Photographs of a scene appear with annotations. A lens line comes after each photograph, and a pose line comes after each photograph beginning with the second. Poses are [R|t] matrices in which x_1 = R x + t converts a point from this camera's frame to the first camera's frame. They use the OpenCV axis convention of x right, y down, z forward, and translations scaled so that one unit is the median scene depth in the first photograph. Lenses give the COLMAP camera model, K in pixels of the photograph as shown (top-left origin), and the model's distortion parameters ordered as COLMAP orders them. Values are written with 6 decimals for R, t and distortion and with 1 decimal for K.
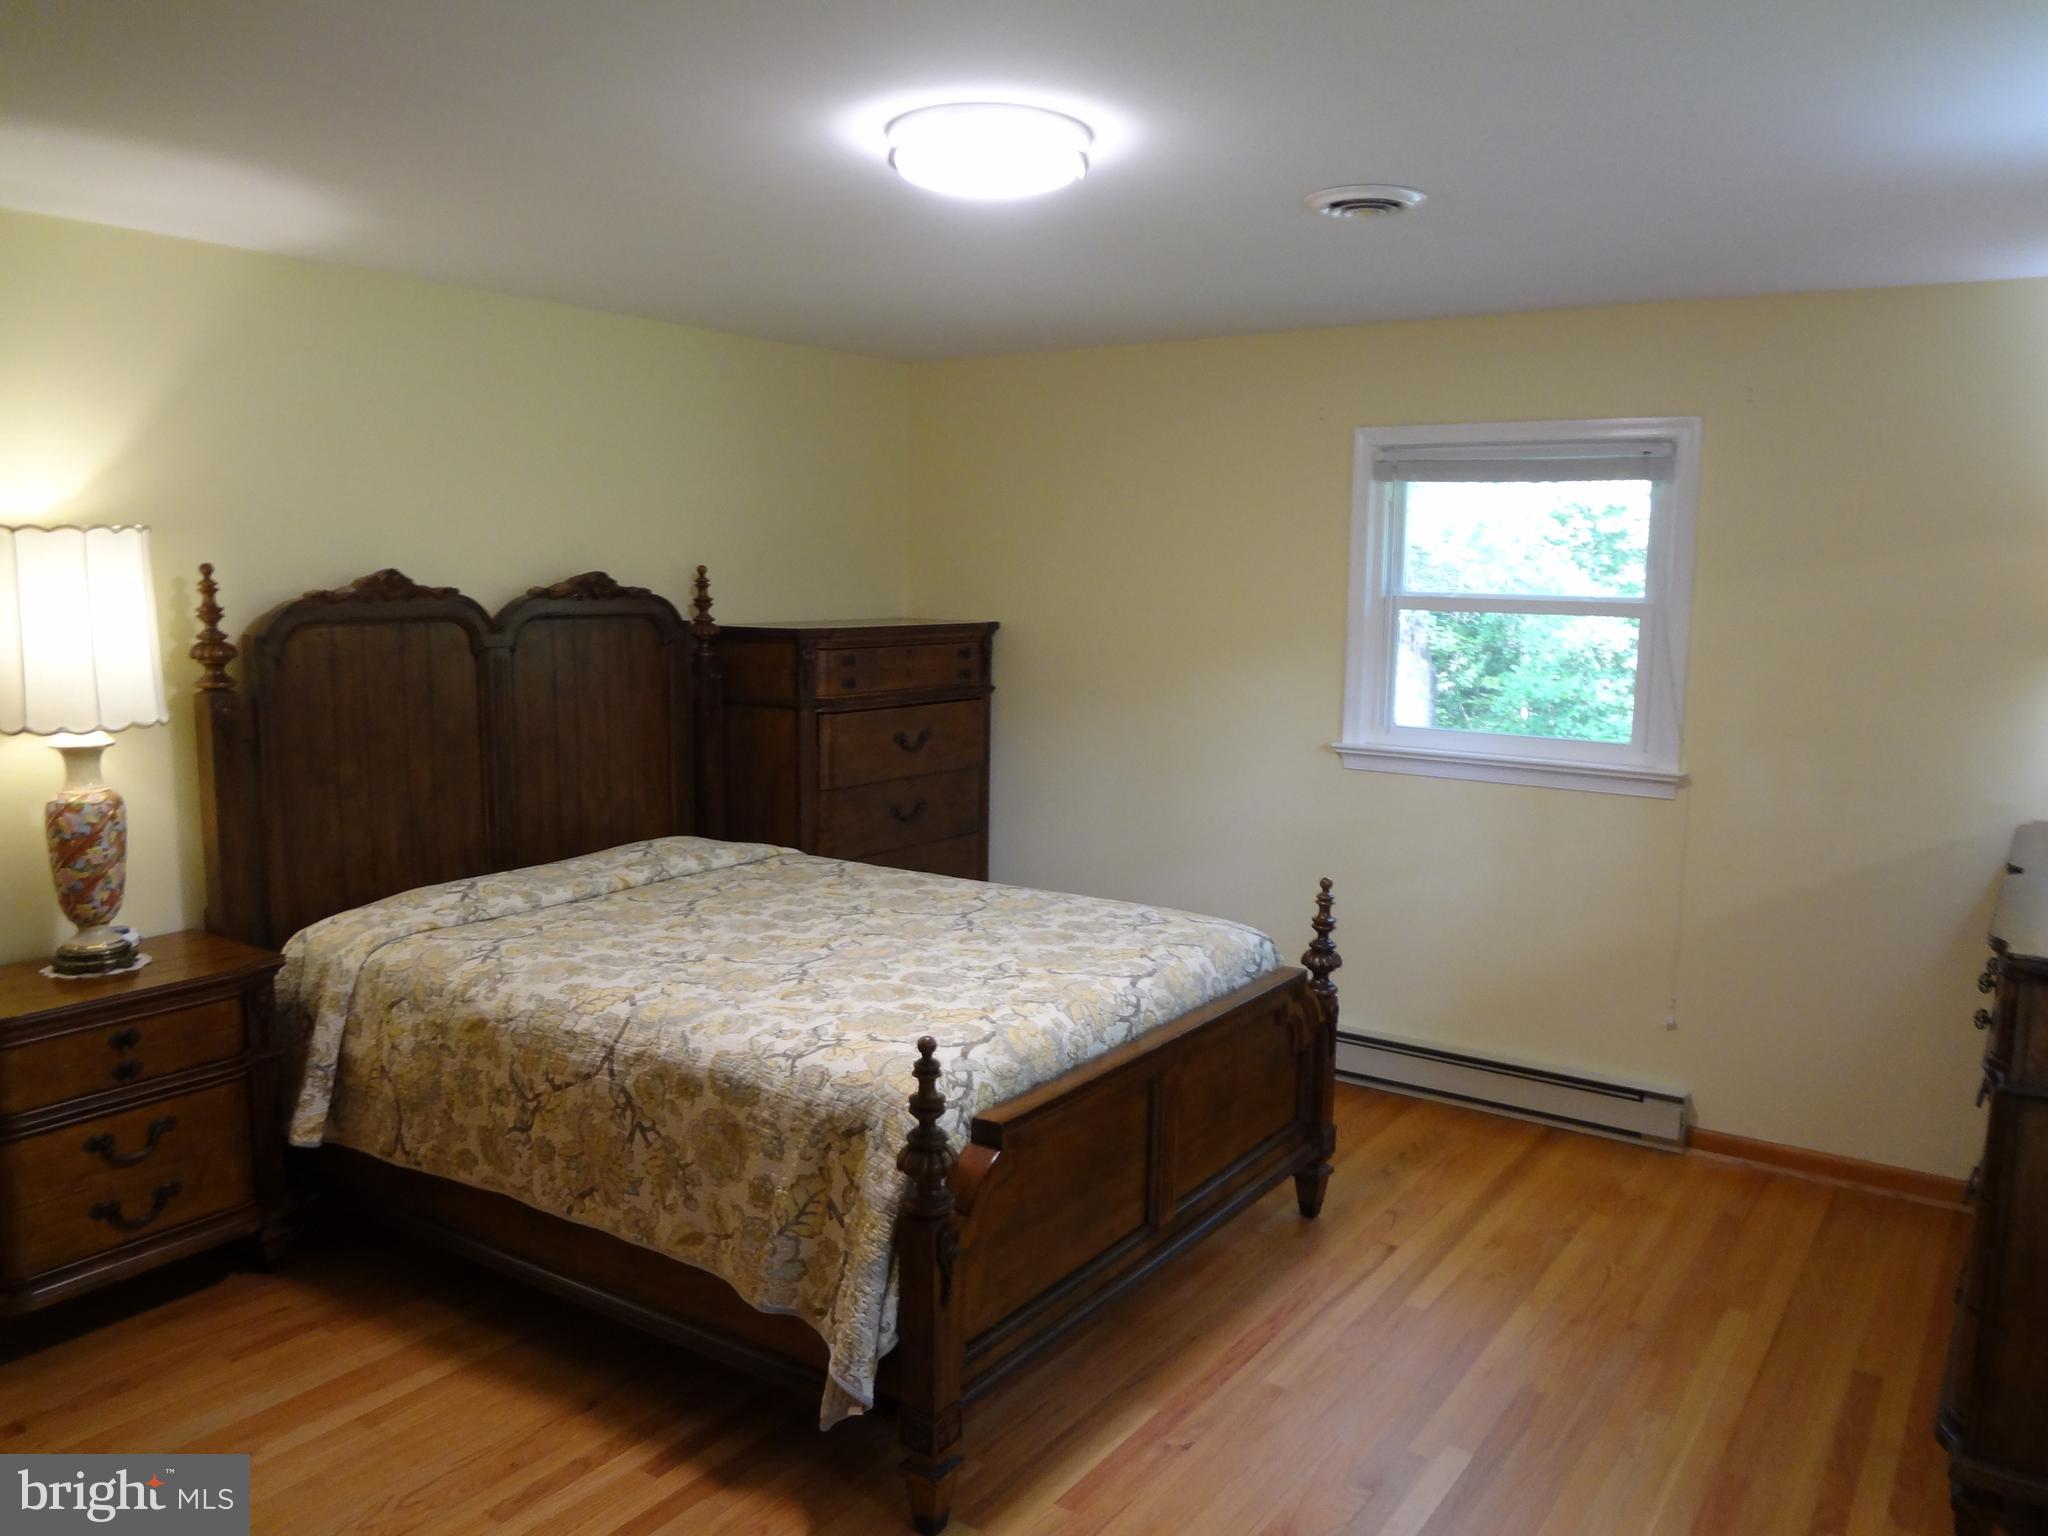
lens RADIAL K [[1521.0, 0, 1019.6], [0, 1521.0, 776.9], [0, 0, 1]] dist [-0.054205, 0.016695]
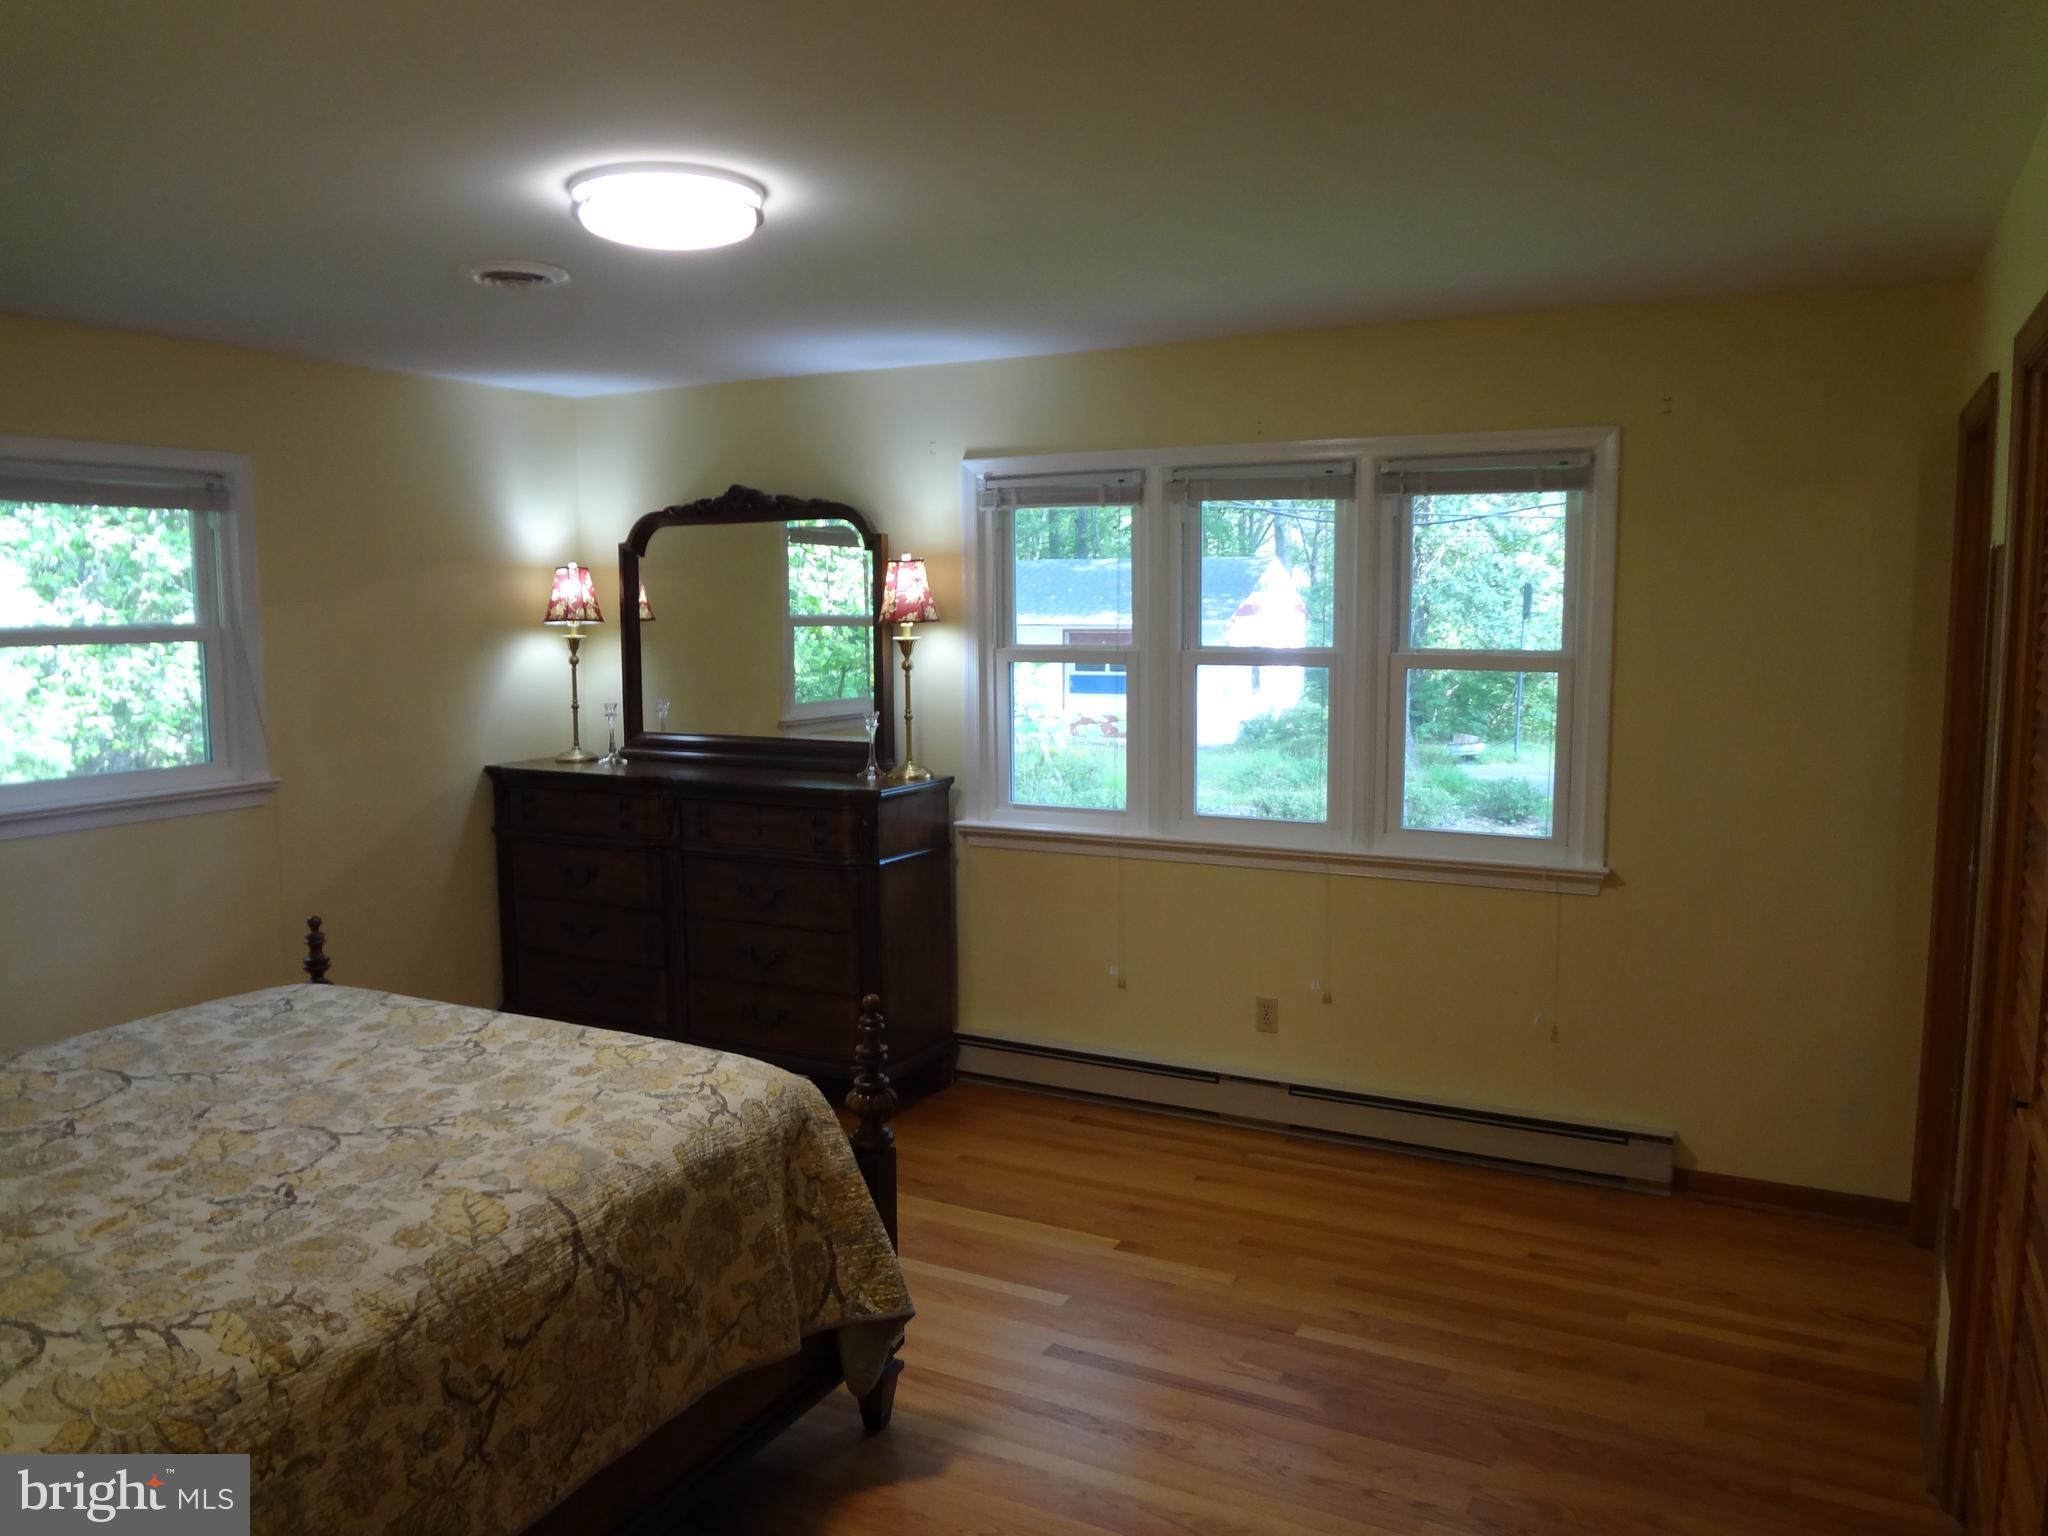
lens RADIAL K [[1521.0, 0, 1014.5], [0, 1521.0, 757.1], [0, 0, 1]] dist [-0.054205, 0.016695]
pose [[-0.125757, -0.114966, 0.985377, -0.993659], [0.138804, 0.981453, 0.132223, -0.124342], [-0.982303, 0.153402, -0.107466, 0.803646]]
